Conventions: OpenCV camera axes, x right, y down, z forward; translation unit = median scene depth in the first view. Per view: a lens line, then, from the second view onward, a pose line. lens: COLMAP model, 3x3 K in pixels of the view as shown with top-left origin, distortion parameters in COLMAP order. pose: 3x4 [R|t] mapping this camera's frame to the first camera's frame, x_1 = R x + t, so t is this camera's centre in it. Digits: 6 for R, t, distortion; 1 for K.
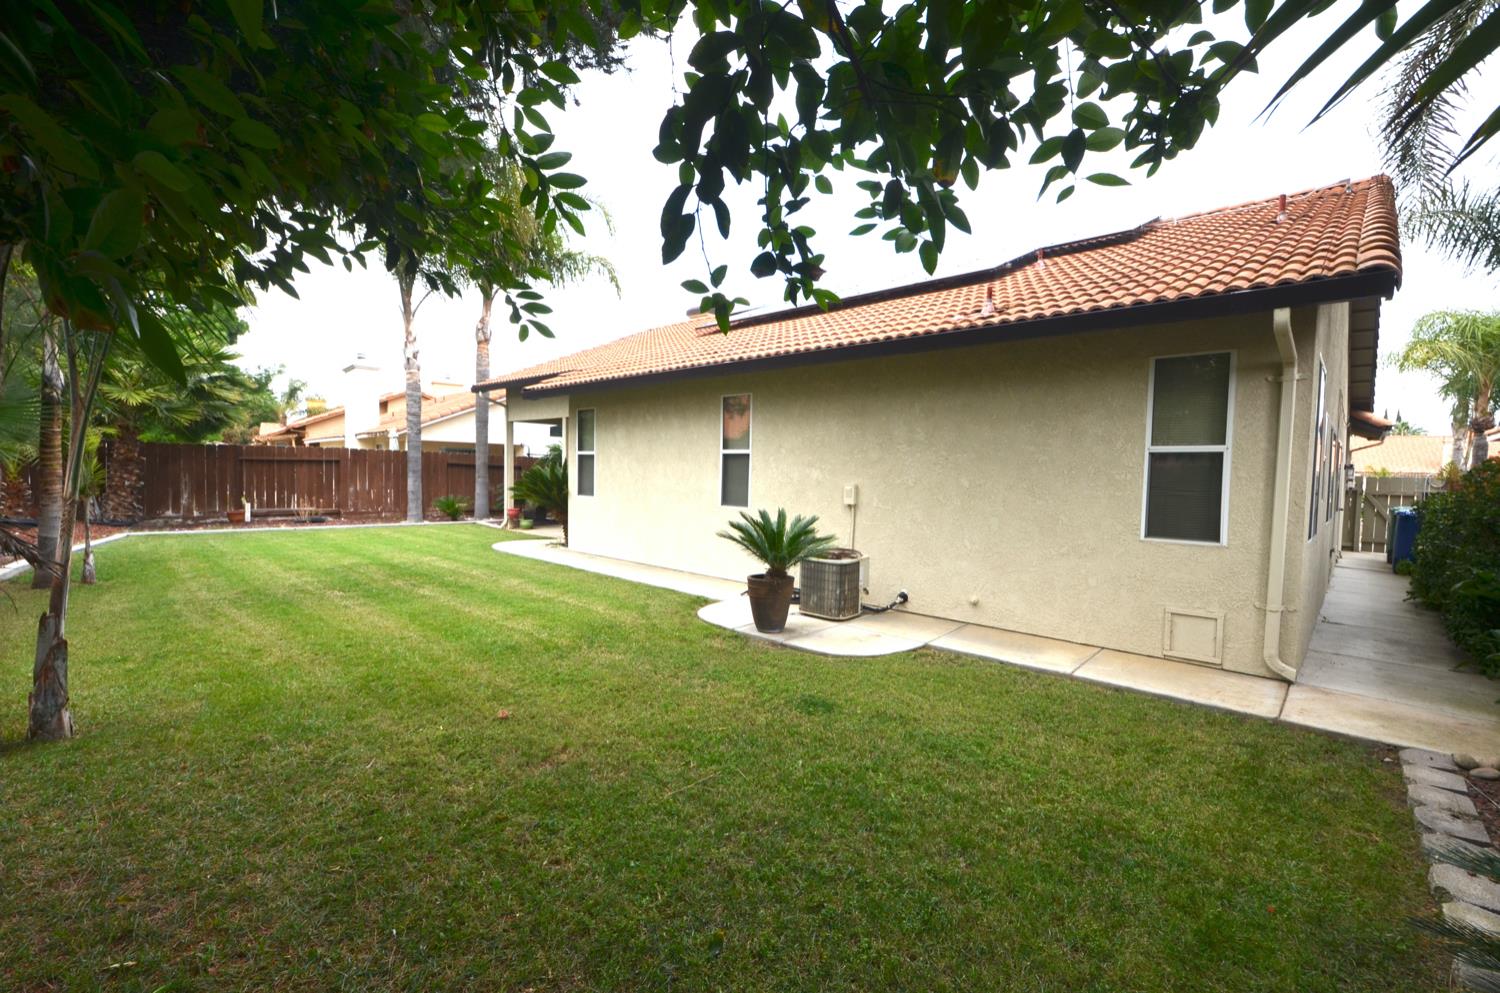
lens RADIAL K [[652.1, 0, 748.7], [0, 652.1, 497.5], [0, 0, 1]] dist [-0.009885, -0.000992]
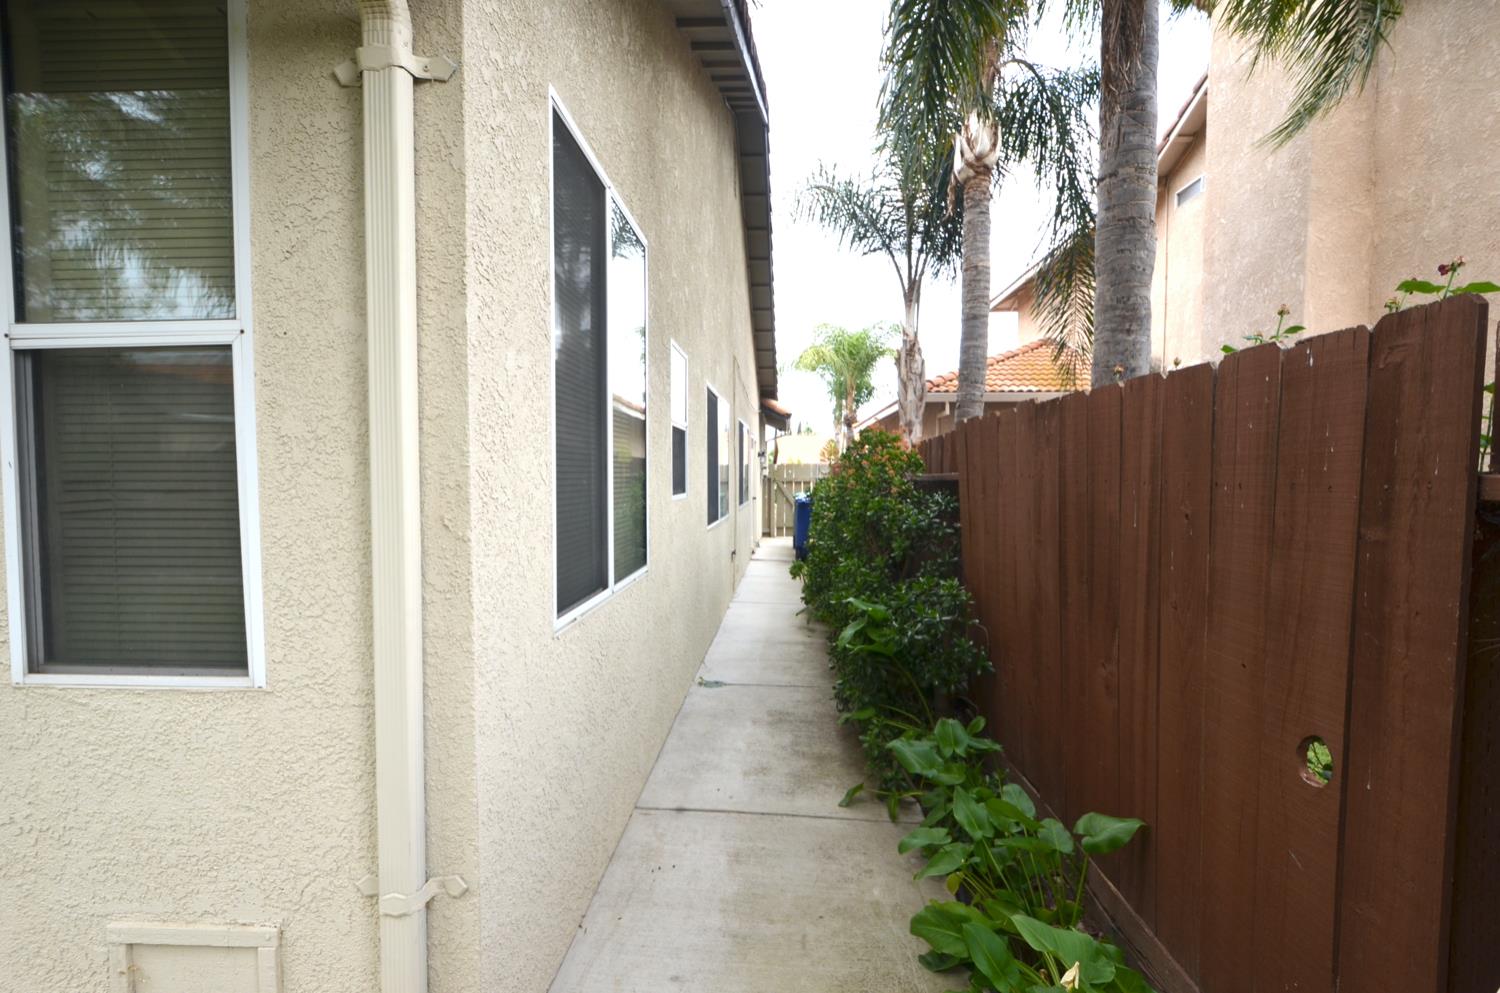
lens RADIAL K [[652.1, 0, 756.3], [0, 652.1, 501.3], [0, 0, 1]] dist [-0.009885, -0.000992]
pose [[0.758735, -0.048117, 0.649620, 0.260784], [0.042345, 0.998802, 0.024524, -0.000743], [-0.650021, 0.008901, 0.759864, 0.236432]]
